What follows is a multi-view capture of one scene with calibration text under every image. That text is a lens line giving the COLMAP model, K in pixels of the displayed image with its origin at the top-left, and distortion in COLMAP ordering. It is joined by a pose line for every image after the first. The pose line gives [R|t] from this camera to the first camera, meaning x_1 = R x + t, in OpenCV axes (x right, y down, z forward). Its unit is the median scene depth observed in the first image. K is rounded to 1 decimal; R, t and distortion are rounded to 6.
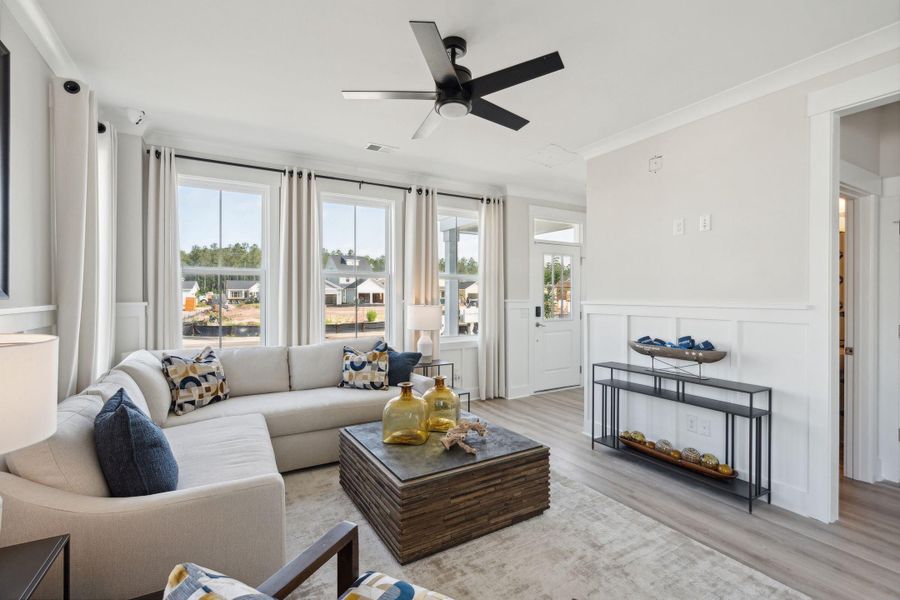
lens RADIAL K [[401.4, 0, 437.0], [0, 401.4, 297.6], [0, 0, 1]] dist [-0.012510, 0.009530]
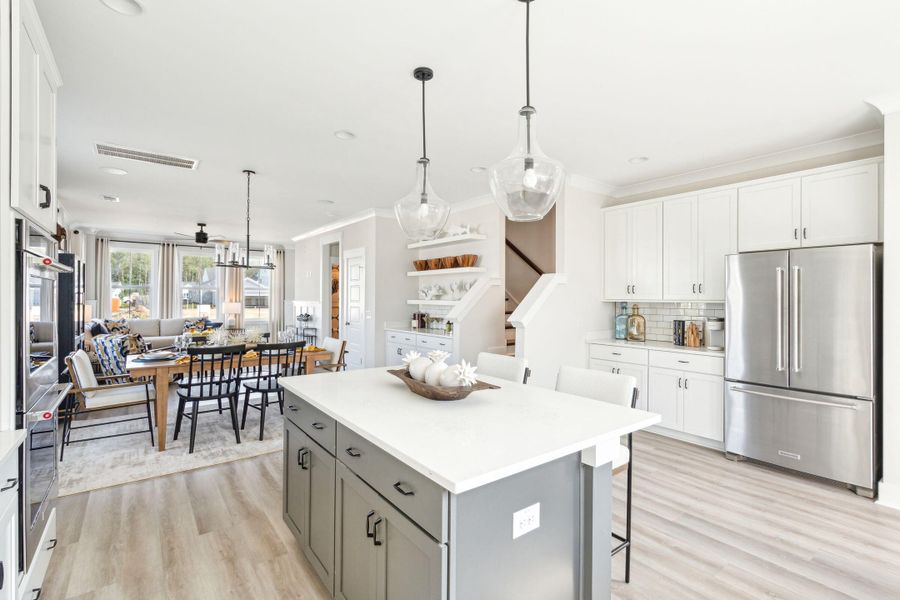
lens RADIAL K [[413.9, 0, 442.1], [0, 413.9, 296.2], [0, 0, 1]] dist [-0.001000, -0.000113]
pose [[0.992809, 0.005332, 0.119593, 1.132994], [-0.004318, 0.999953, -0.008737, -0.000011], [-0.119634, 0.008158, 0.992785, -1.865253]]
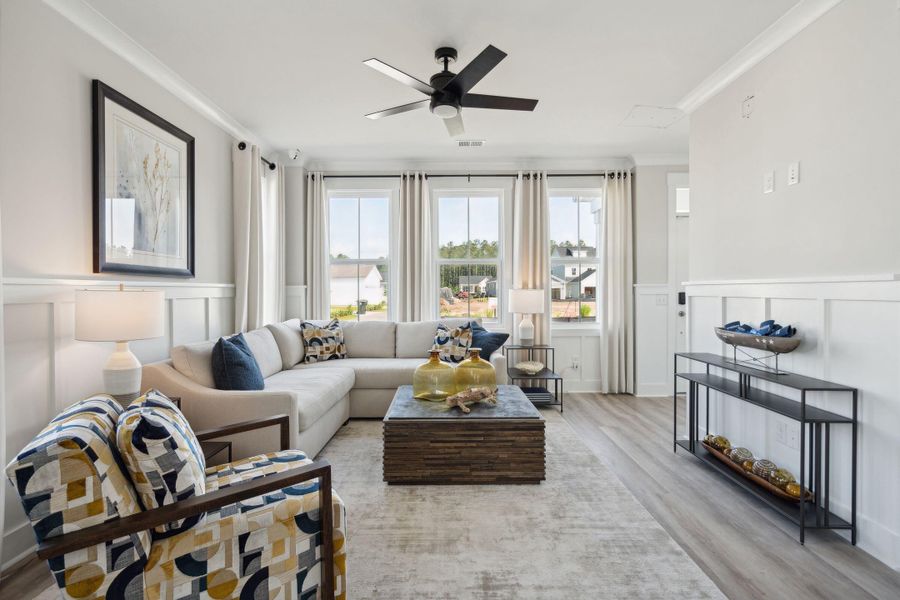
lens RADIAL K [[431.5, 0, 449.6], [0, 431.5, 295.0], [0, 0, 1]] dist [0.001025, 0.000315]
pose [[0.868082, 0.001853, -0.496417, 0.458954], [0.000648, 0.999988, 0.004866, 0.038681], [0.496420, -0.004546, 0.868071, -0.050923]]
